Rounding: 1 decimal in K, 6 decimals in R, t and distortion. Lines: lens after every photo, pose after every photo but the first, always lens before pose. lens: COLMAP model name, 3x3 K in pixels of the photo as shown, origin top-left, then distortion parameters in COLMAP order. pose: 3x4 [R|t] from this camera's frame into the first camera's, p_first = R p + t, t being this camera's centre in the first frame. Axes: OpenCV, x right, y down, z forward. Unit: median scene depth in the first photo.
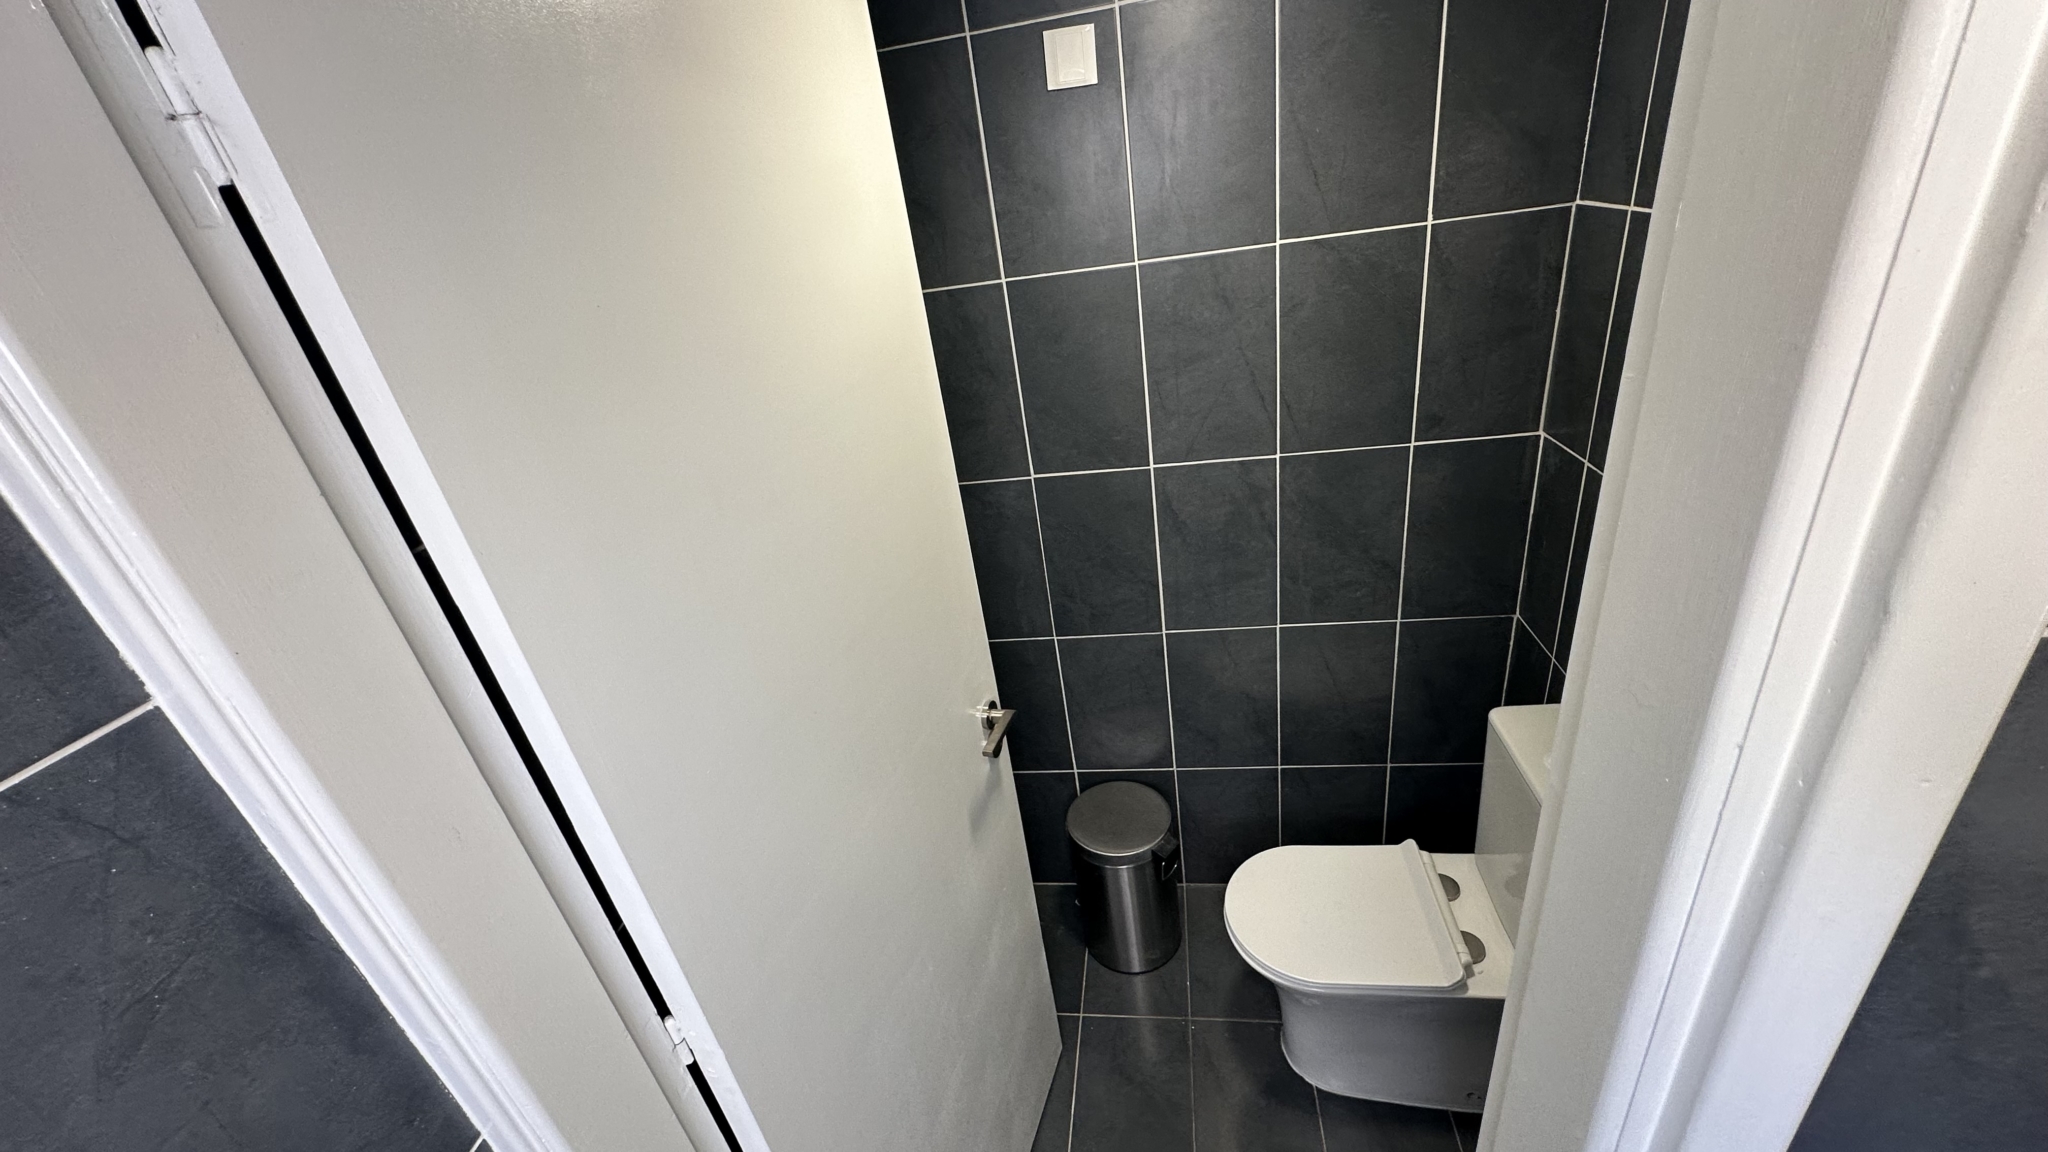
lens RADIAL K [[815.7, 0, 1026.6], [0, 815.7, 572.6], [0, 0, 1]] dist [-0.002653, -0.000348]
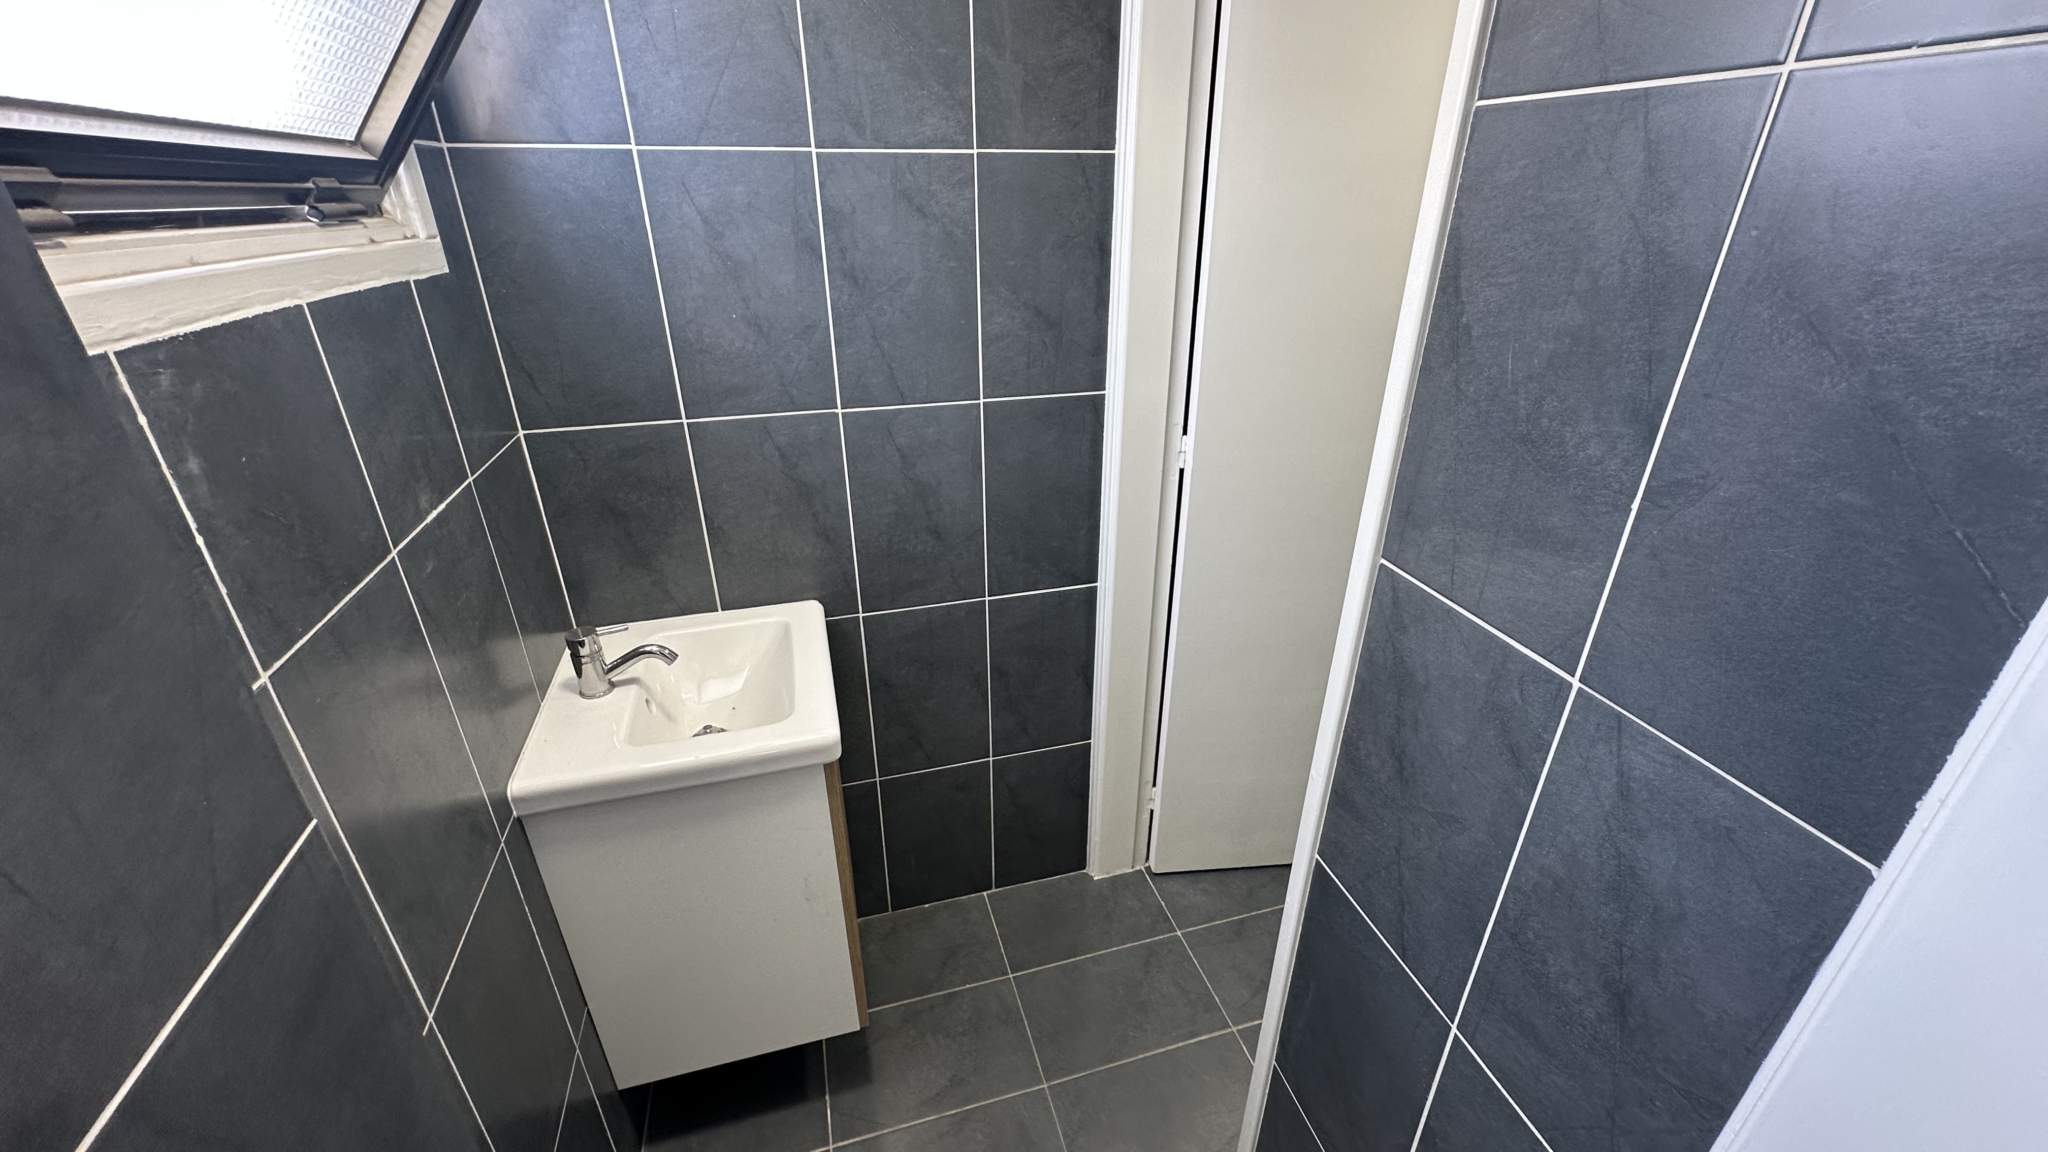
lens RADIAL K [[815.7, 0, 1023.7], [0, 815.7, 576.2], [0, 0, 1]] dist [-0.002653, -0.000348]
pose [[0.401848, 0.514134, -0.757749, 2.015331], [-0.461831, 0.828342, 0.317114, 0.683400], [0.790715, 0.222521, 0.570311, -0.712376]]
